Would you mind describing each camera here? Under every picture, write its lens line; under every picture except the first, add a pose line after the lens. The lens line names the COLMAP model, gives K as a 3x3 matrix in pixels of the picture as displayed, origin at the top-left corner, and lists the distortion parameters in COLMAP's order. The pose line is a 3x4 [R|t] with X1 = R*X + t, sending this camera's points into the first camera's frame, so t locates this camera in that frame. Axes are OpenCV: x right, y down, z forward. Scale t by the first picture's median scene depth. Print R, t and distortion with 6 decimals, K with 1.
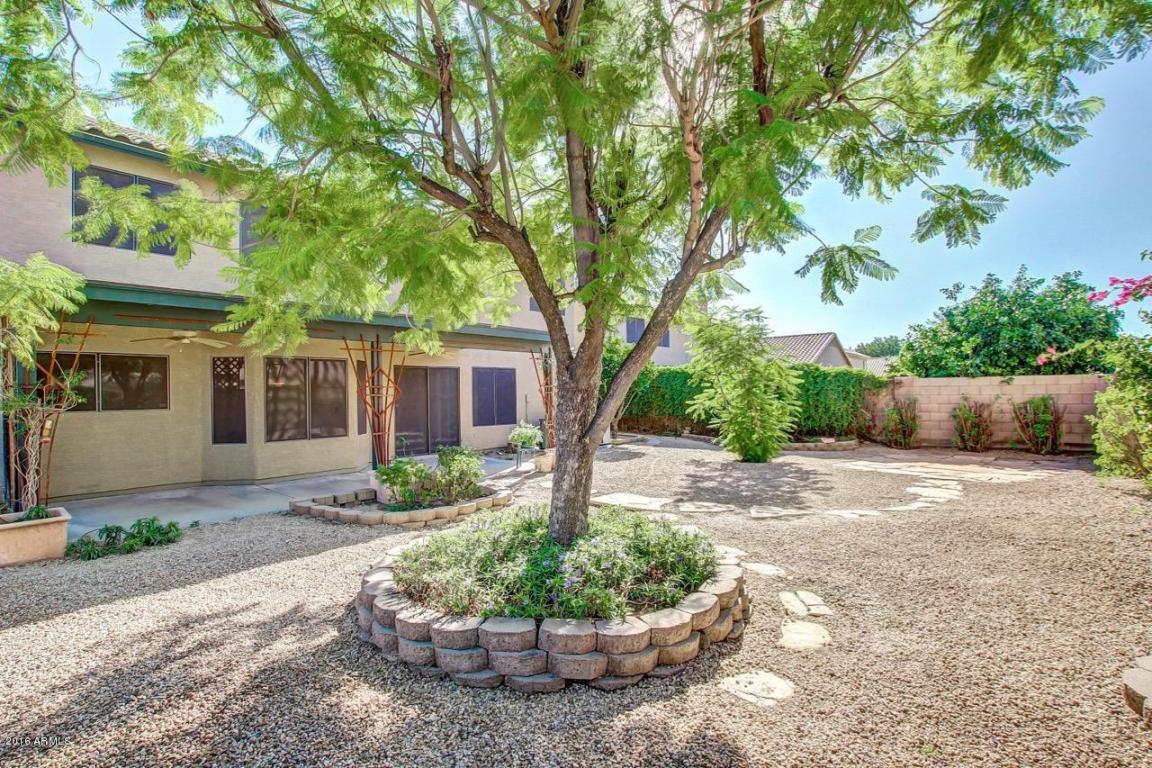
lens RADIAL K [[539.4, 0, 572.8], [0, 539.4, 393.1], [0, 0, 1]] dist [-0.027303, 0.001618]
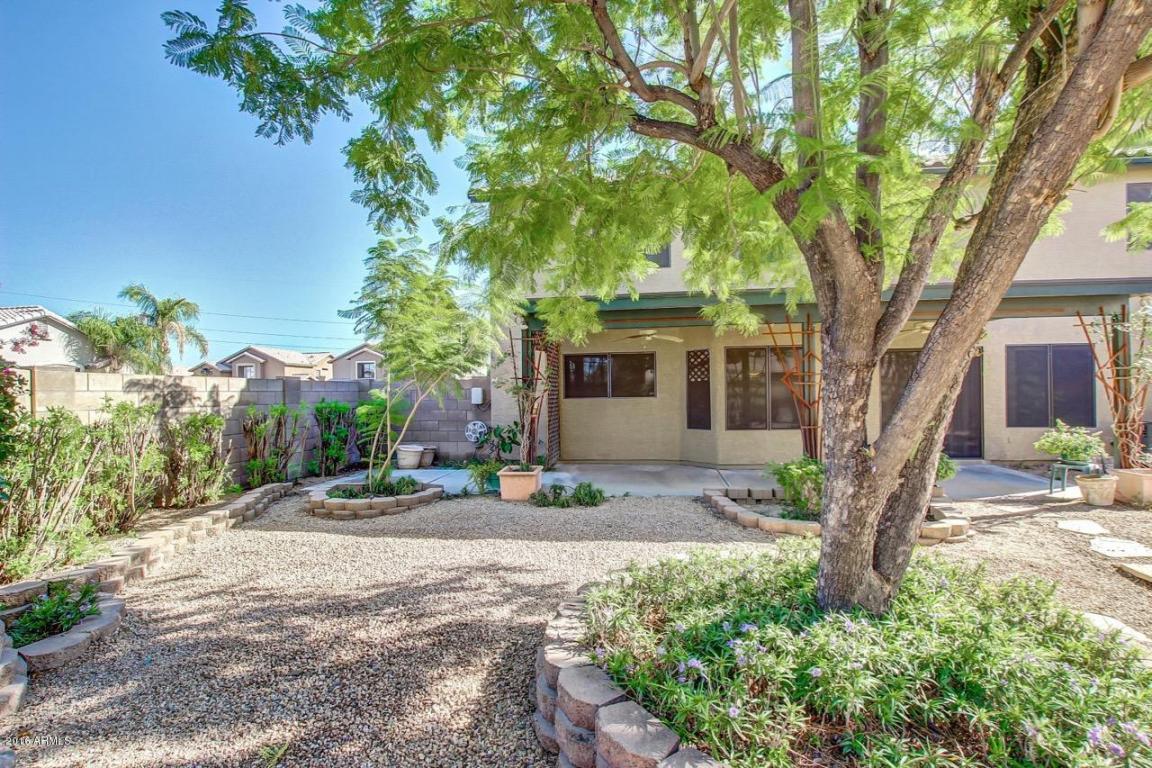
lens RADIAL K [[539.4, 0, 572.8], [0, 539.4, 393.1], [0, 0, 1]] dist [-0.027303, 0.001618]
pose [[0.529134, 0.005601, -0.848520, 0.262845], [0.005682, 0.999932, 0.010144, 0.012967], [0.848519, -0.010189, 0.529066, 0.317570]]
